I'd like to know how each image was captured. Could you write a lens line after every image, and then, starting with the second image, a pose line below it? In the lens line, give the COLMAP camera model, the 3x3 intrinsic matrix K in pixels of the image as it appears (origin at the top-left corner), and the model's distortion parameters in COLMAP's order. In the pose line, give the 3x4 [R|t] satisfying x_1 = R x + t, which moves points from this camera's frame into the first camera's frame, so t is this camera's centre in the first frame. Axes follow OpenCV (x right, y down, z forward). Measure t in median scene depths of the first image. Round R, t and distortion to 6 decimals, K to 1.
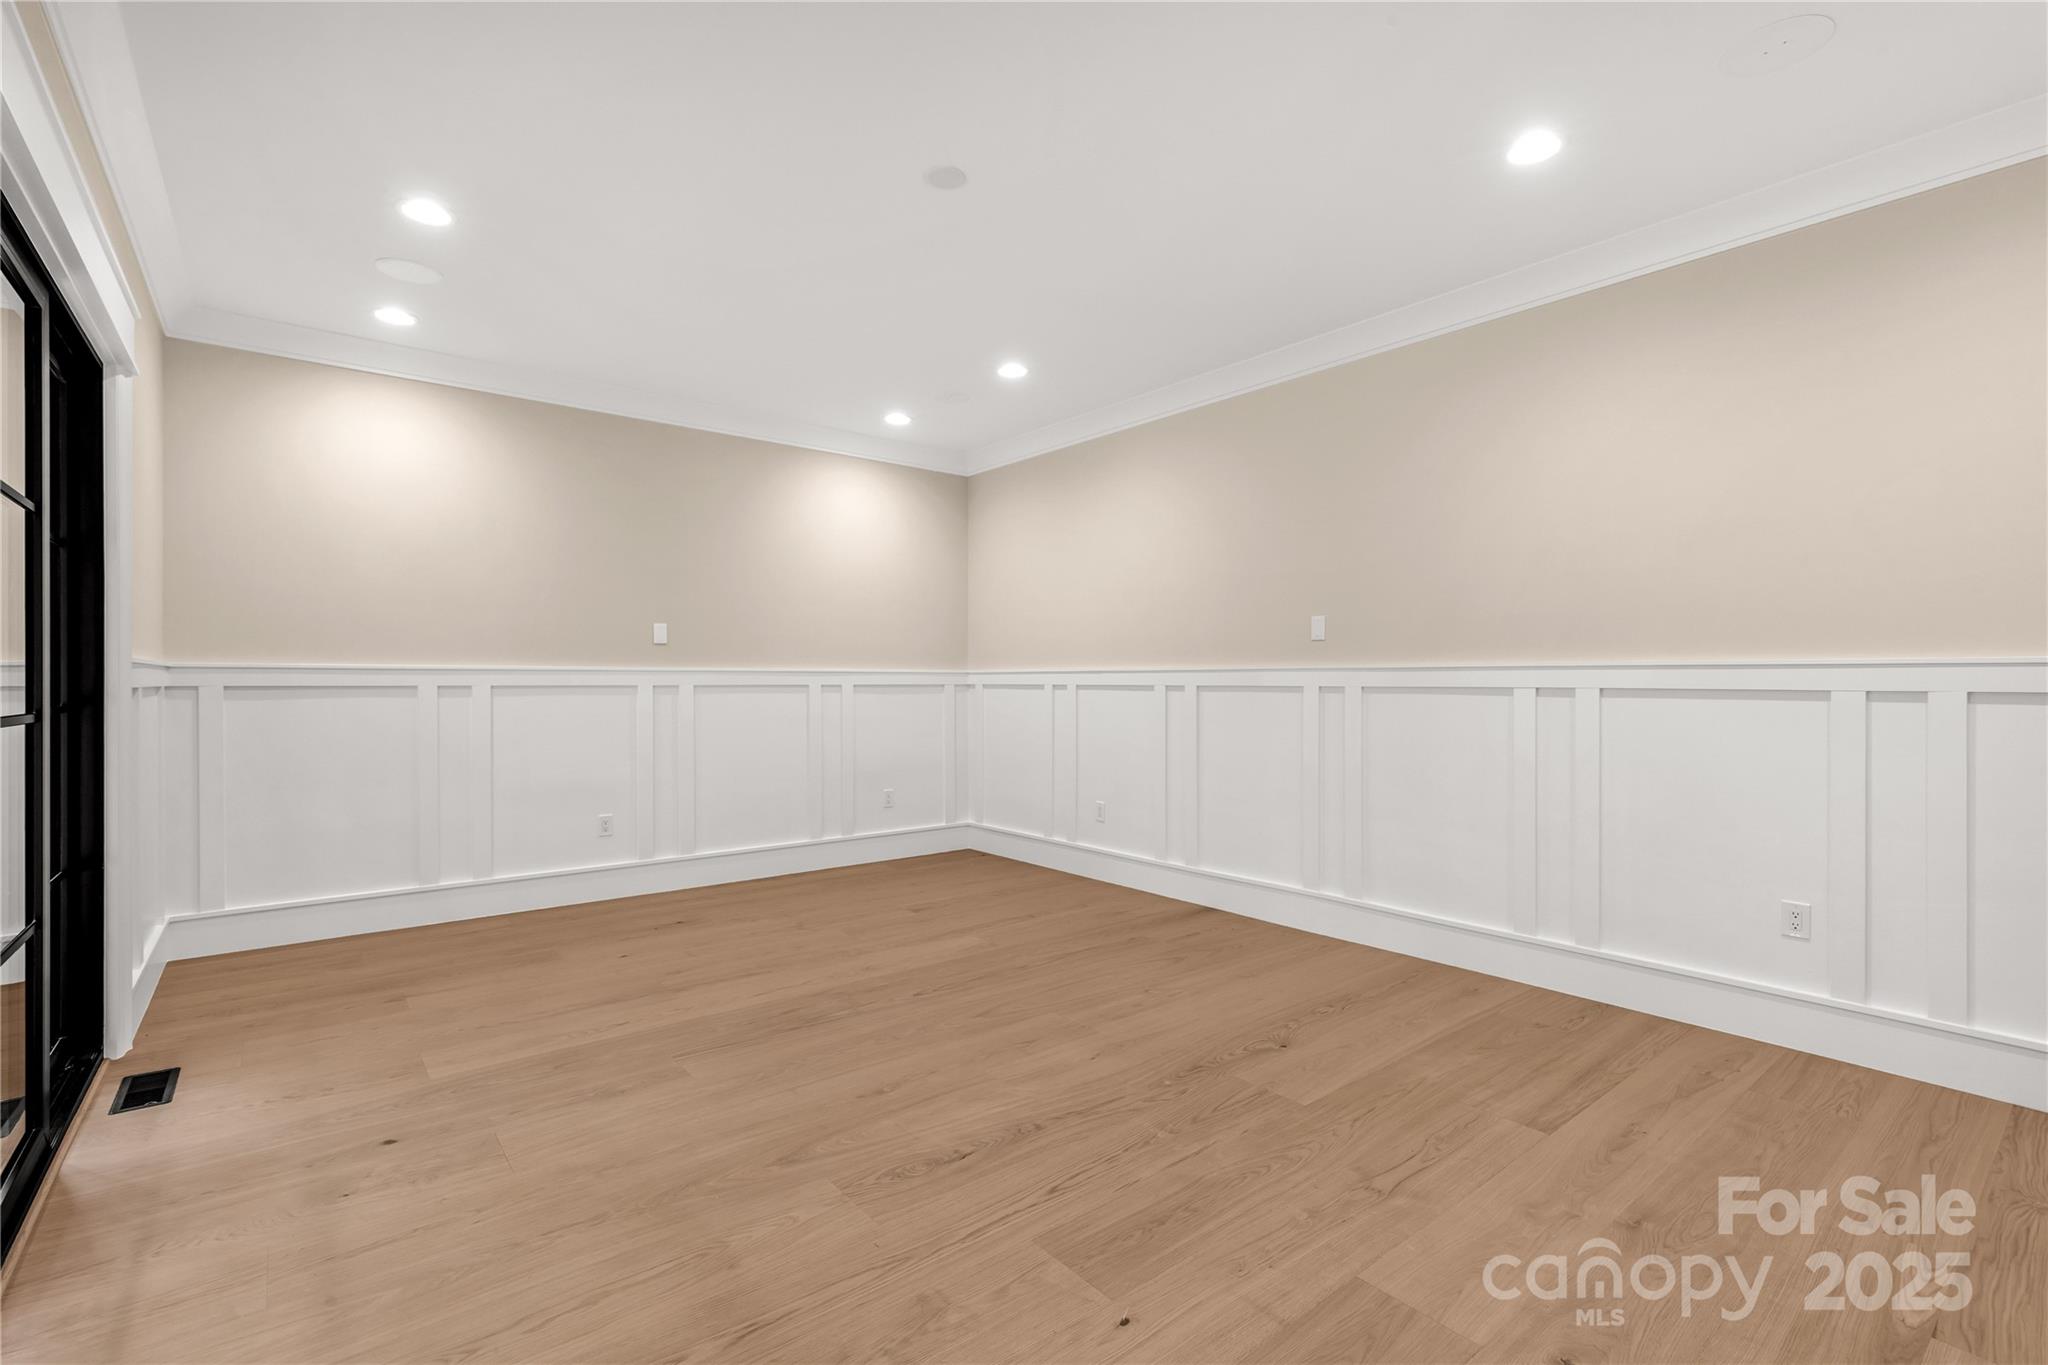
lens RADIAL K [[925.1, 0, 1026.1], [0, 925.1, 703.0], [0, 0, 1]] dist [0.000773, 0.000365]
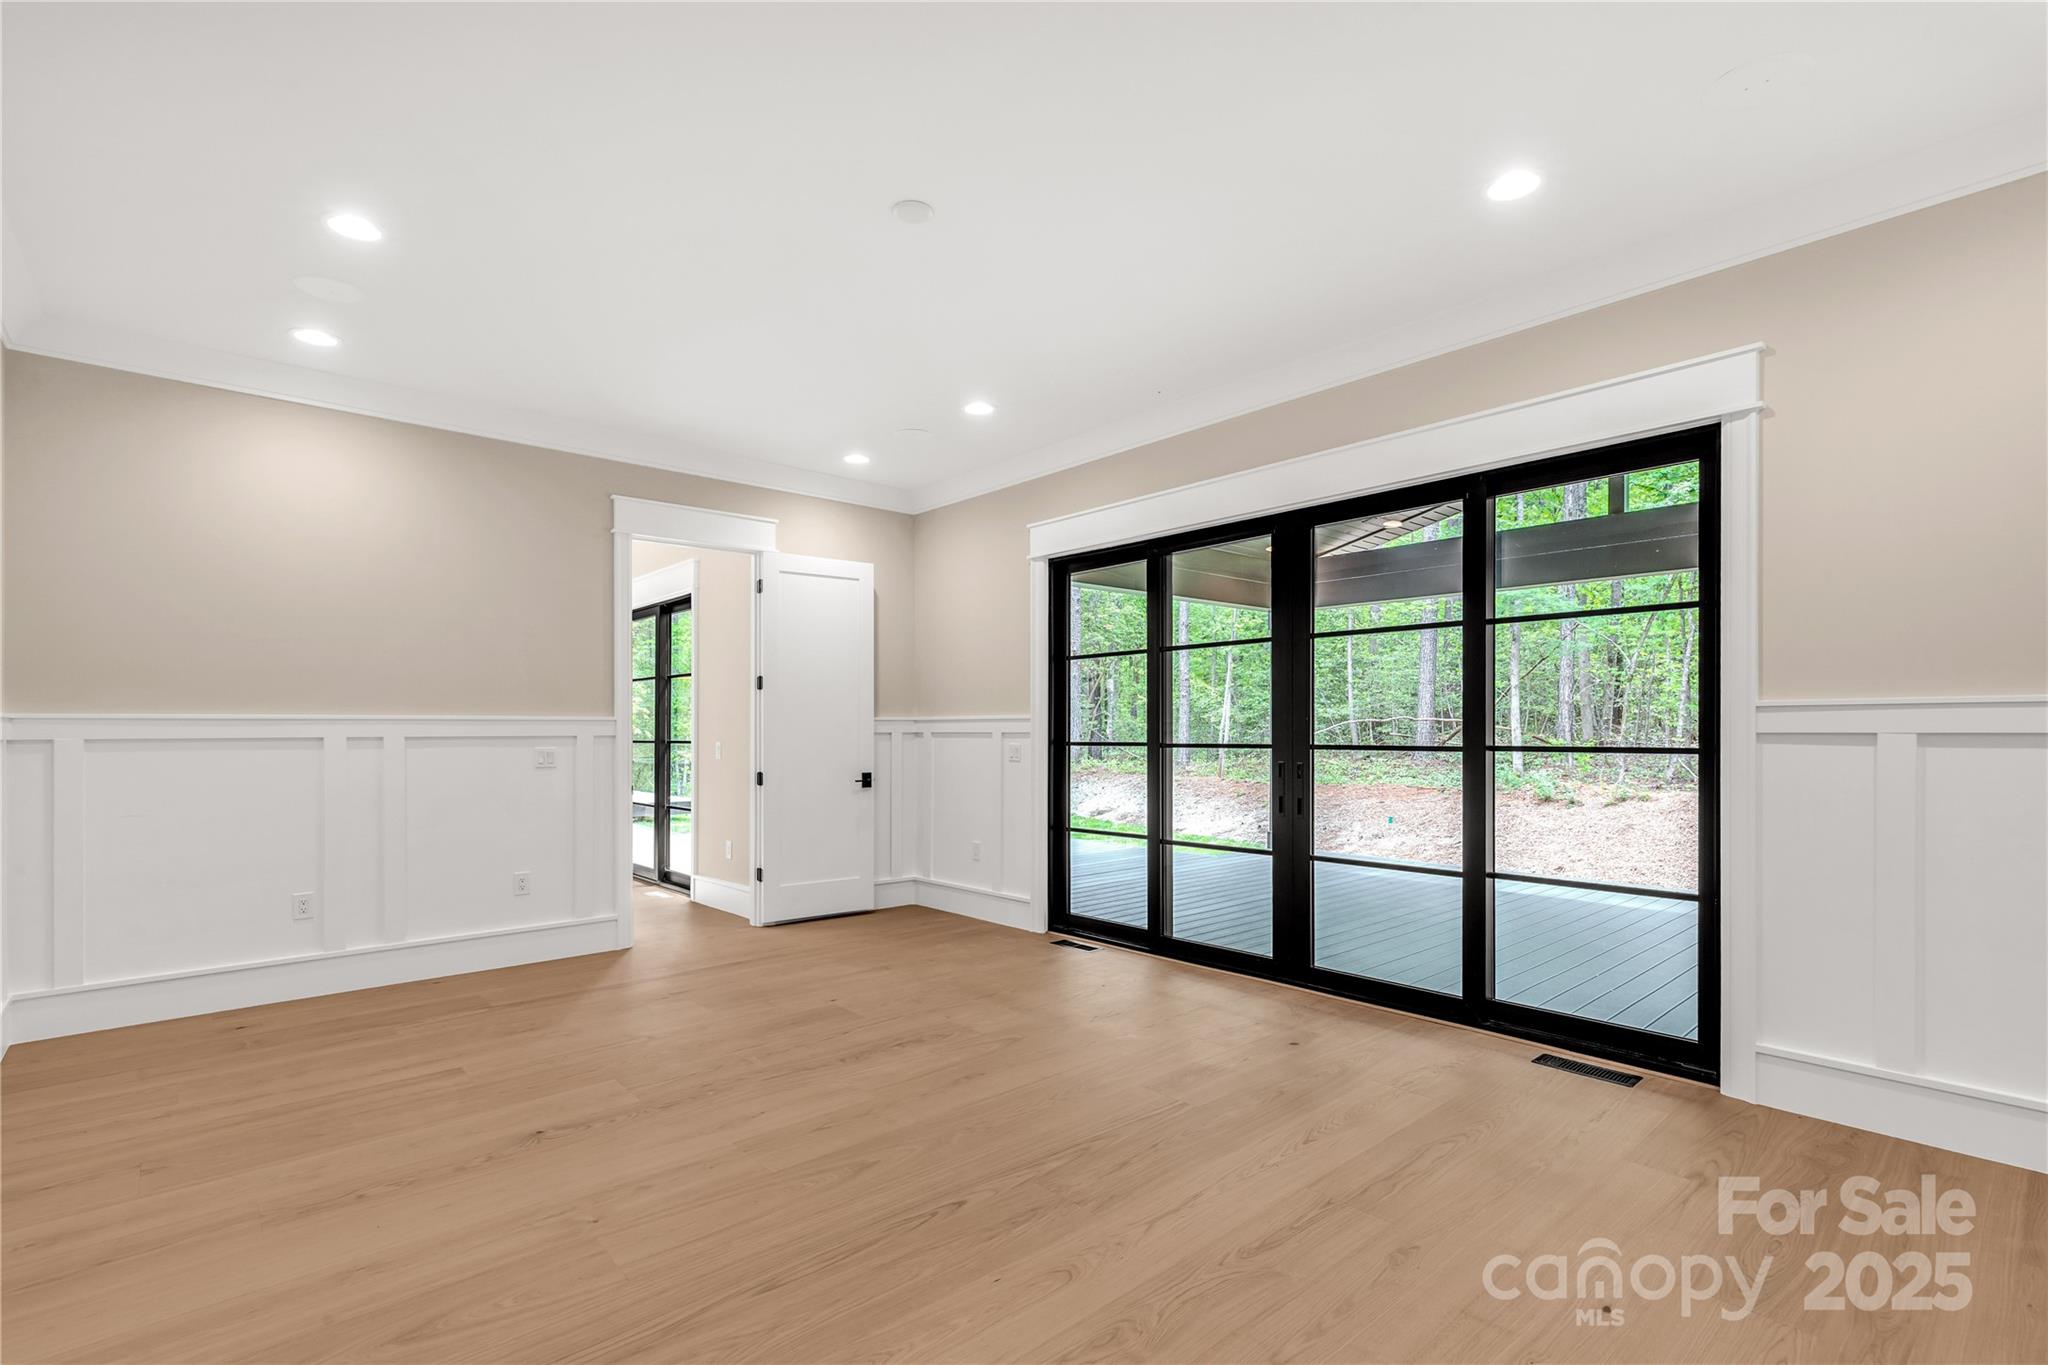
lens RADIAL K [[925.1, 0, 1026.1], [0, 925.1, 703.0], [0, 0, 1]] dist [0.000773, 0.000365]
pose [[-0.998798, 0.001491, -0.049001, -0.163005], [0.001914, 0.999961, -0.008579, -0.043059], [0.048986, -0.008663, -0.998762, 2.039132]]
